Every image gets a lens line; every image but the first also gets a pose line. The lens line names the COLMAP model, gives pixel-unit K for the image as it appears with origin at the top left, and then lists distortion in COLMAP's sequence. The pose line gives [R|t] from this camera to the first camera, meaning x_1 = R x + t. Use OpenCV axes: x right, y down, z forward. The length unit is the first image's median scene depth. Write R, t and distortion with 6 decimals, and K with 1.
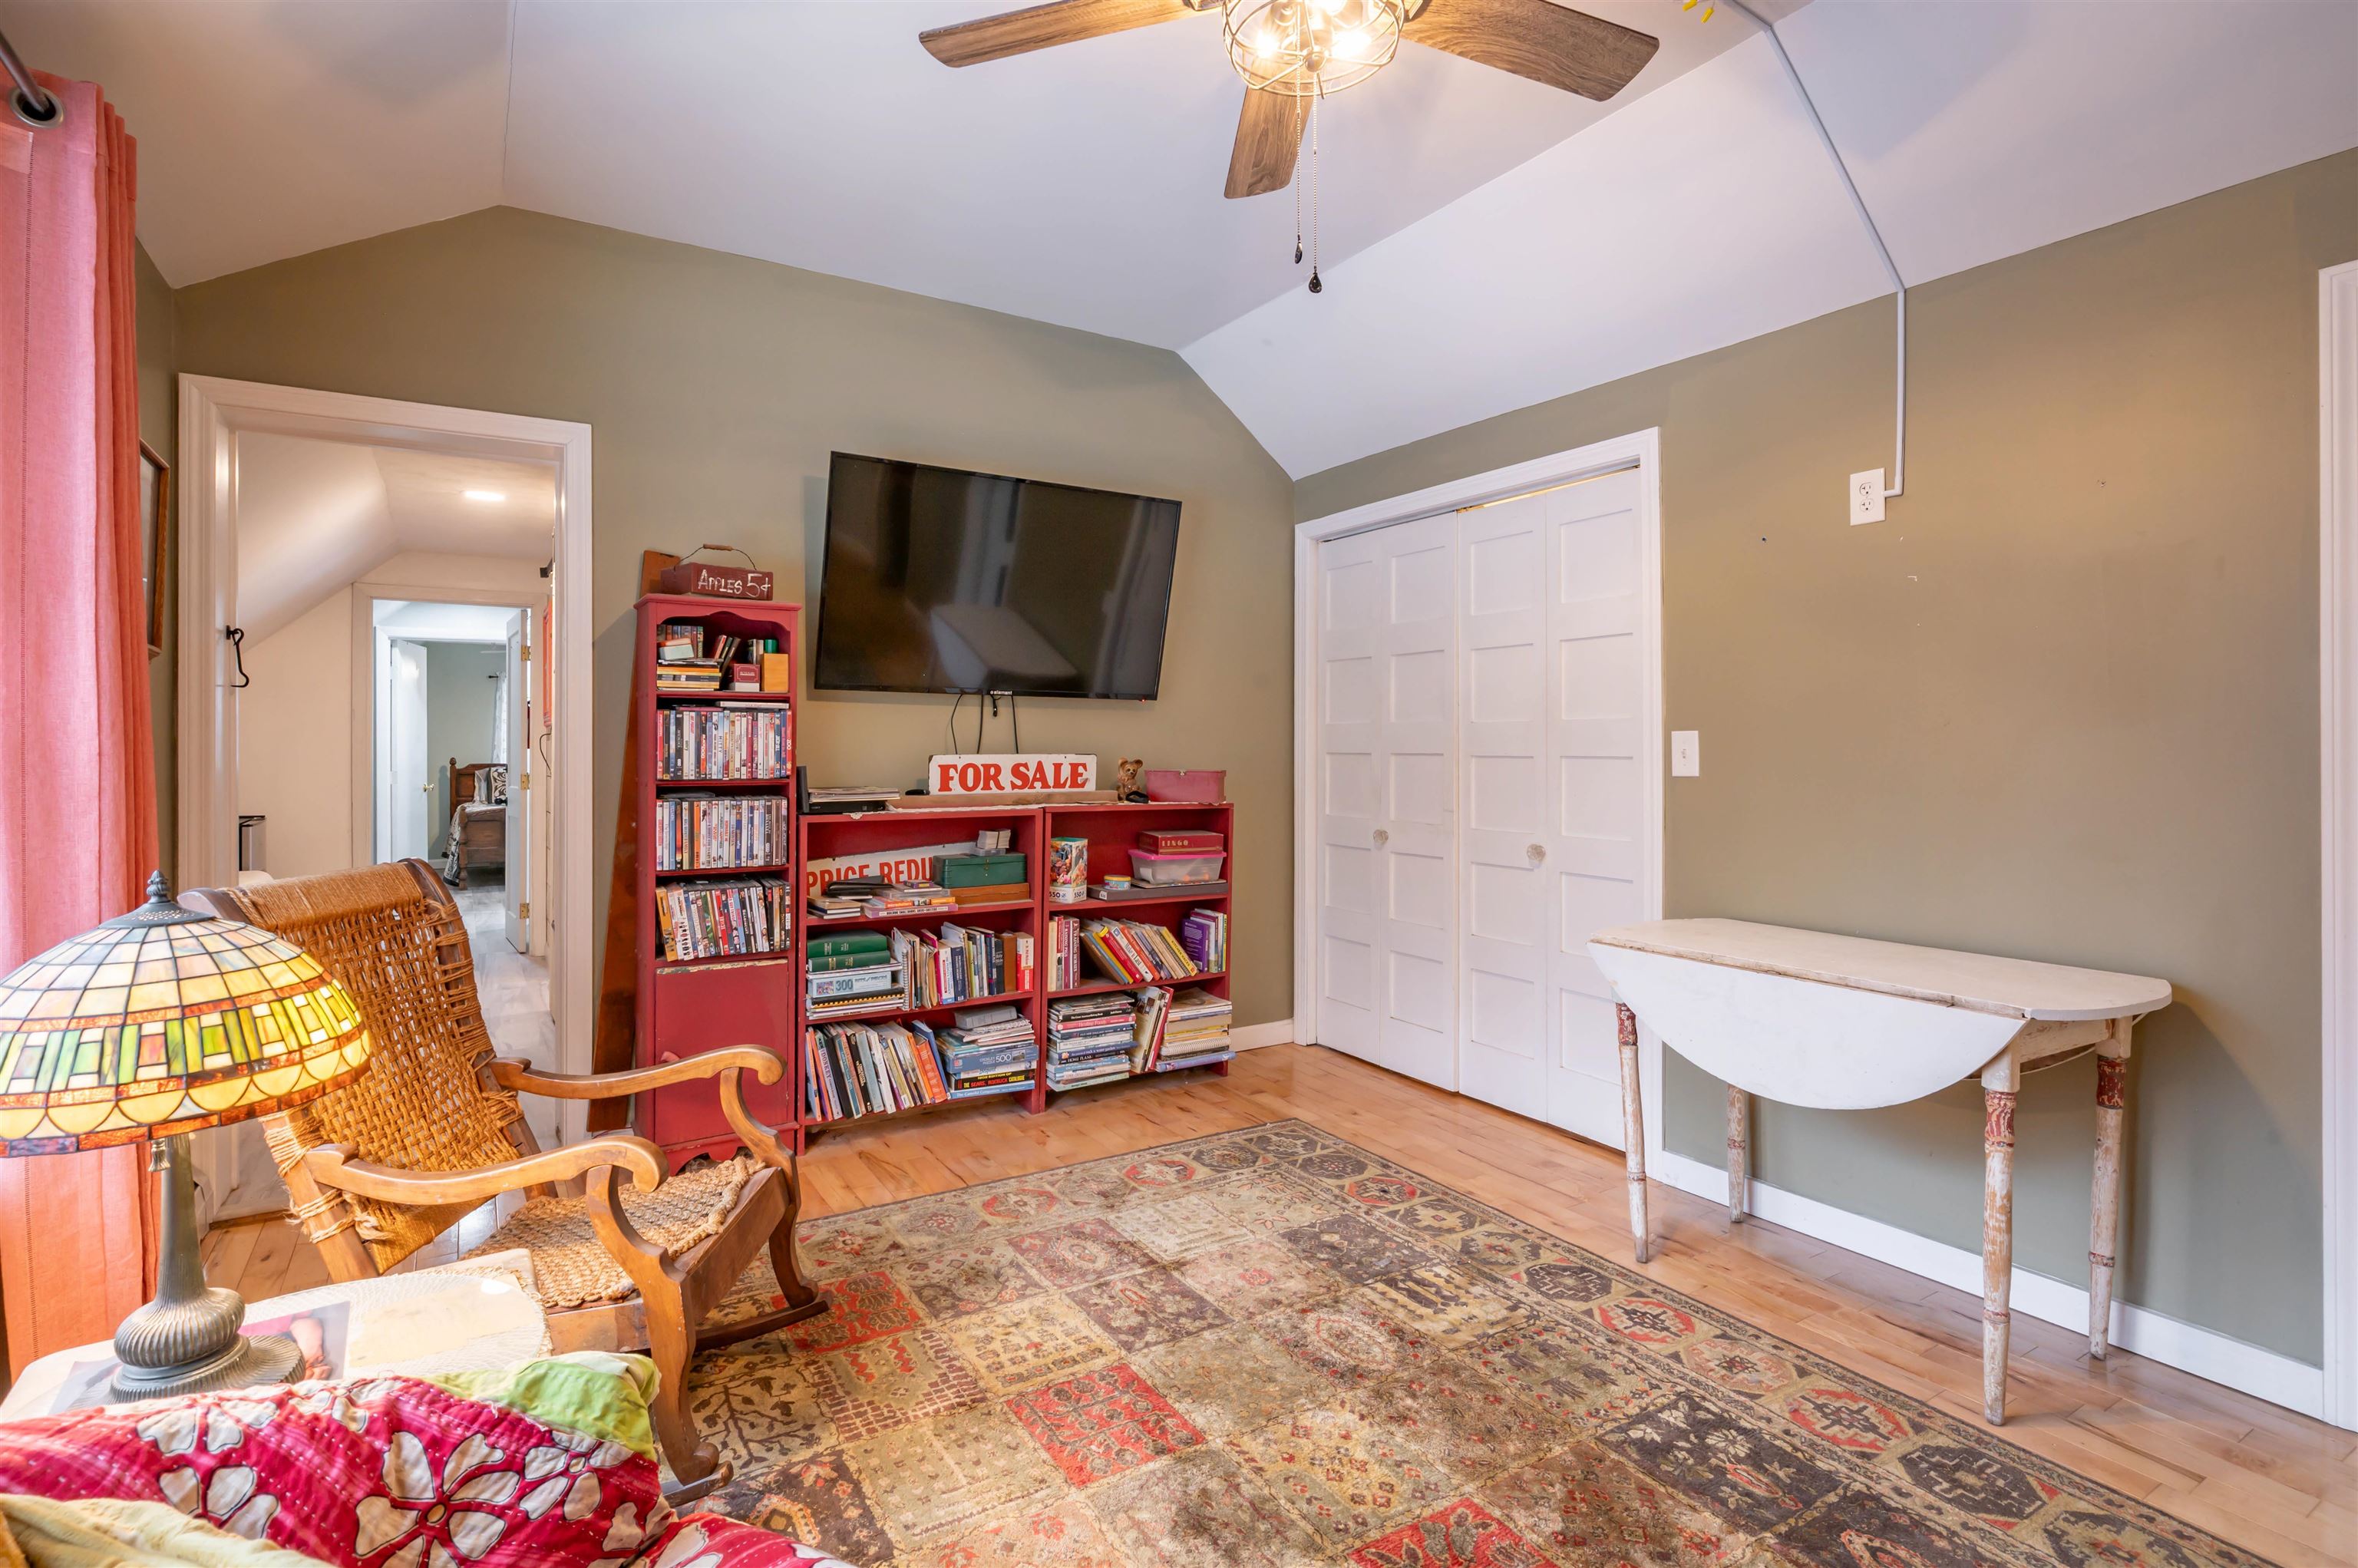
lens RADIAL K [[1150.4, 0, 1179.8], [0, 1150.4, 763.0], [0, 0, 1]] dist [-0.006431, 0.004531]
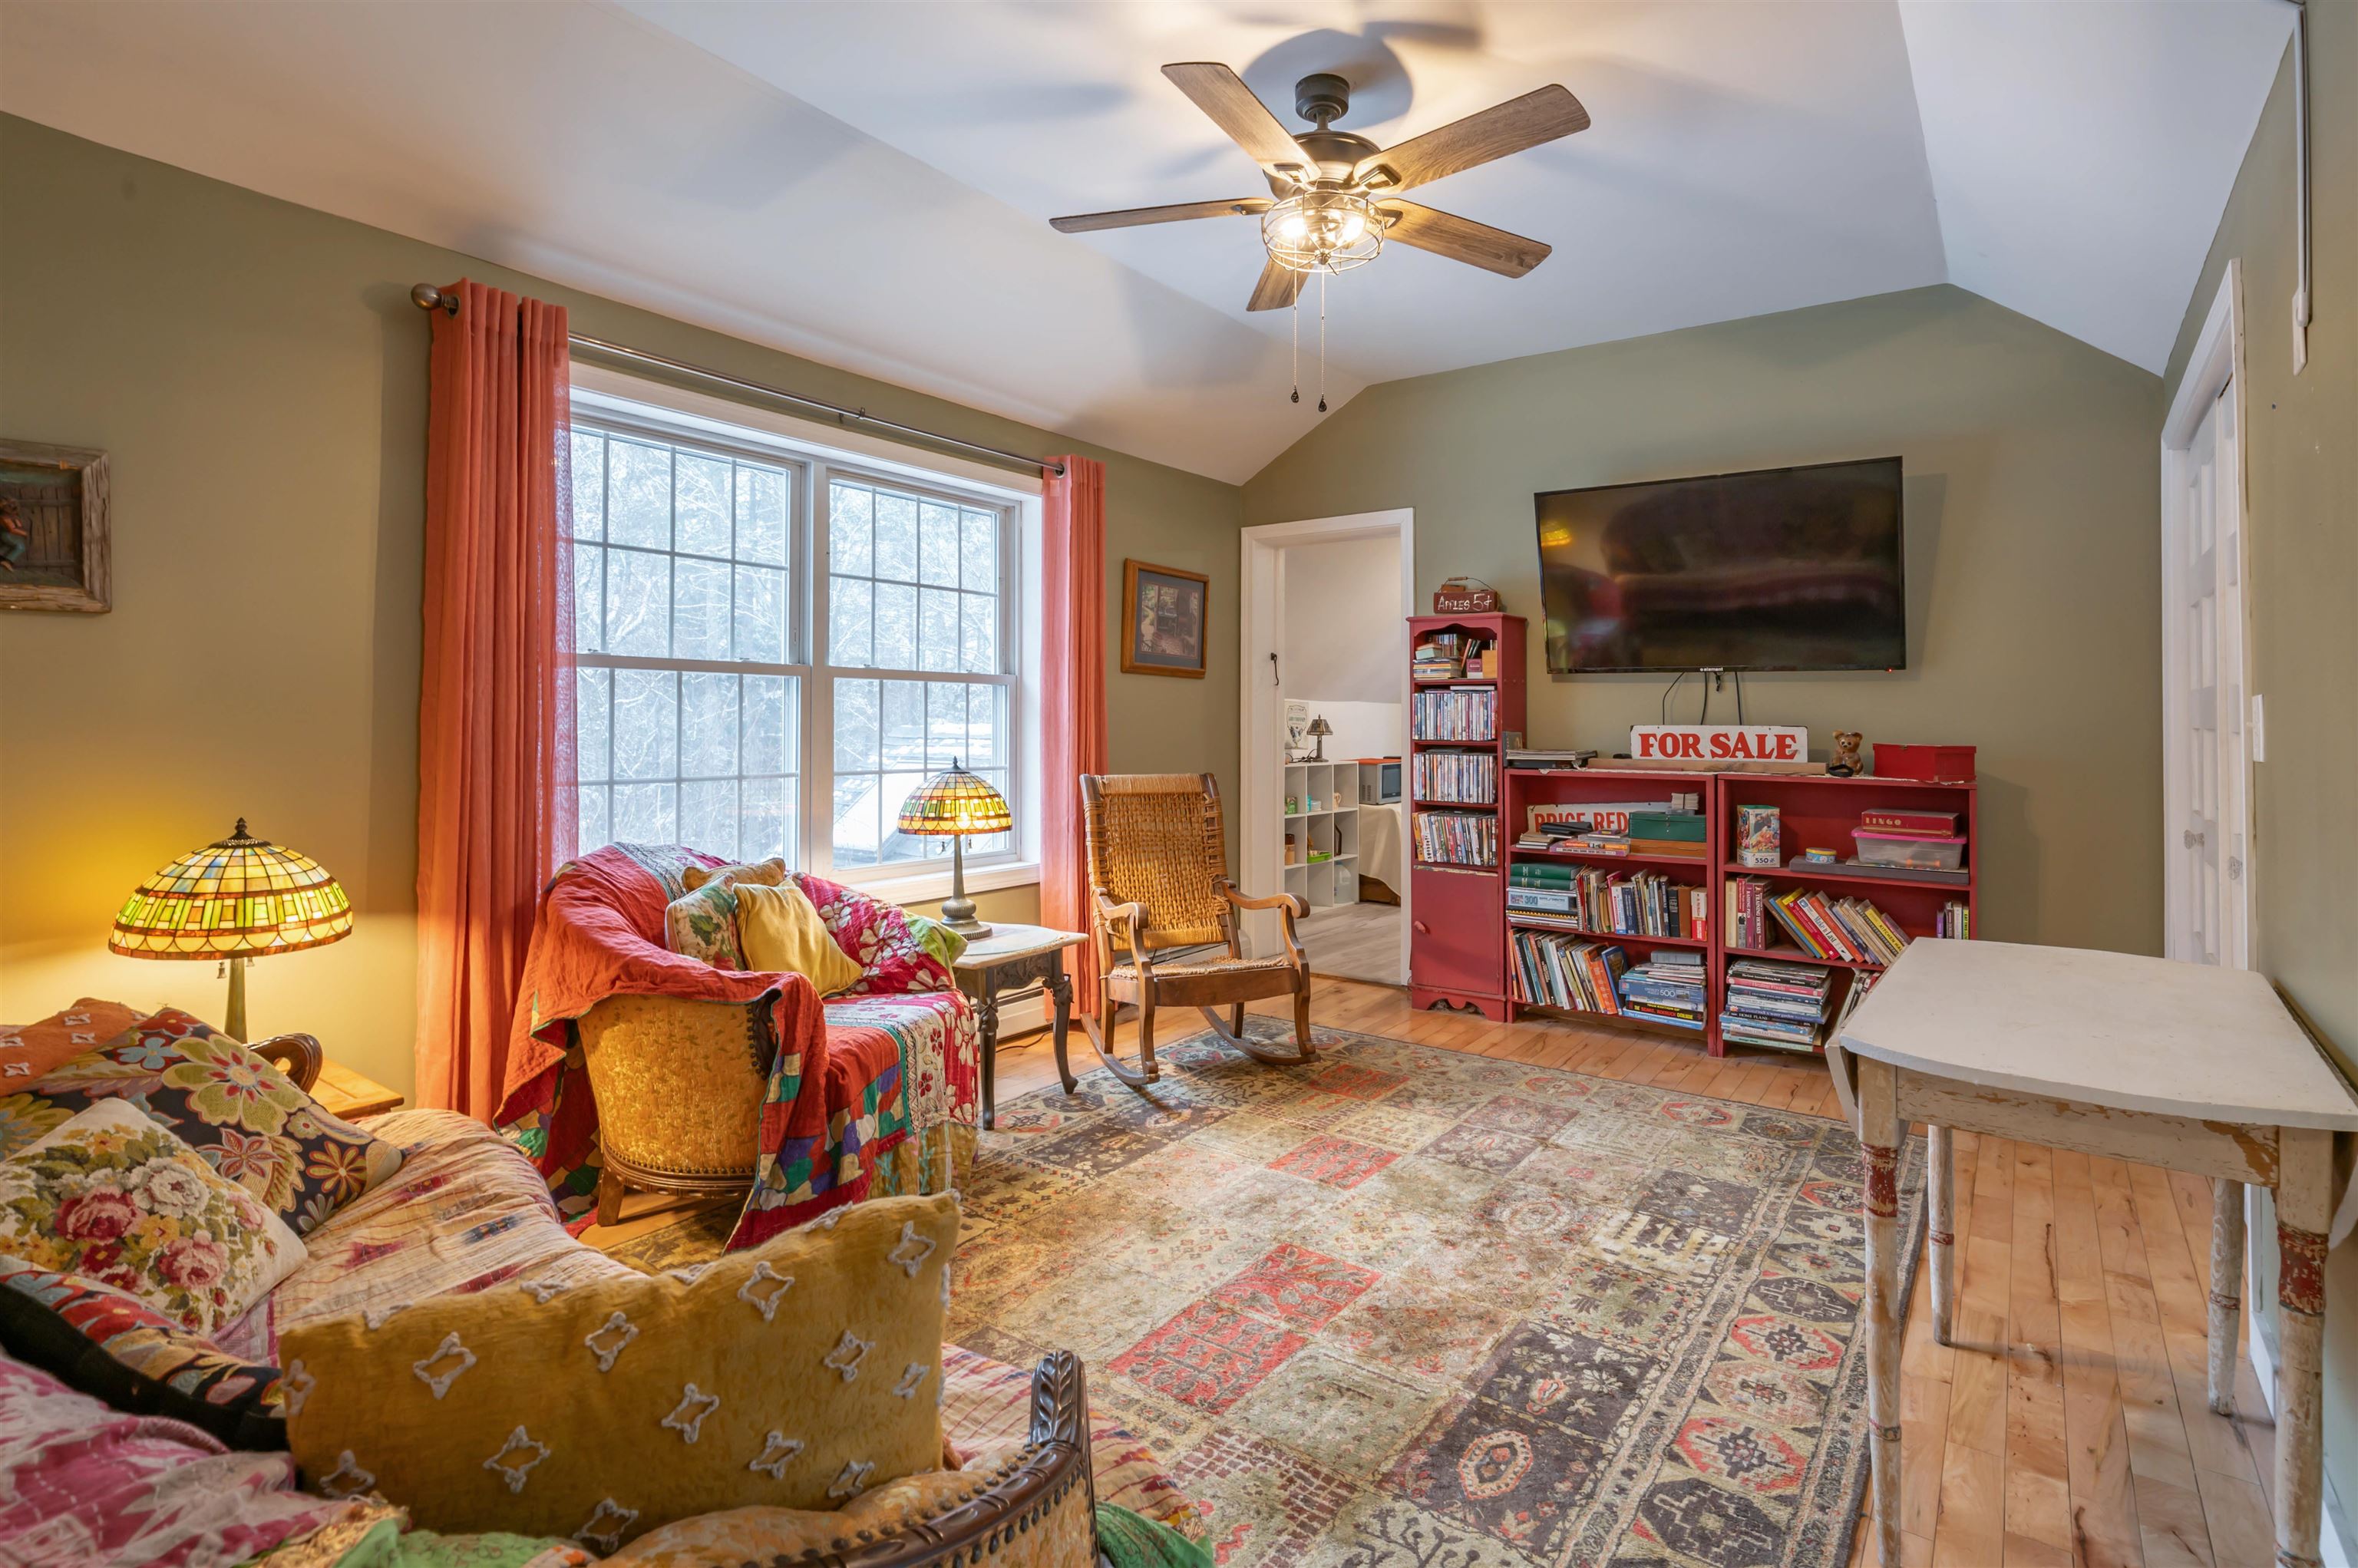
lens RADIAL K [[1150.4, 0, 1218.5], [0, 1150.4, 723.4], [0, 0, 1]] dist [-0.006431, 0.004531]
pose [[0.395047, 0.005370, -0.918645, 0.745230], [-0.017128, 0.999852, -0.001521, 0.000219], [0.918501, 0.016336, 0.395081, 0.148950]]
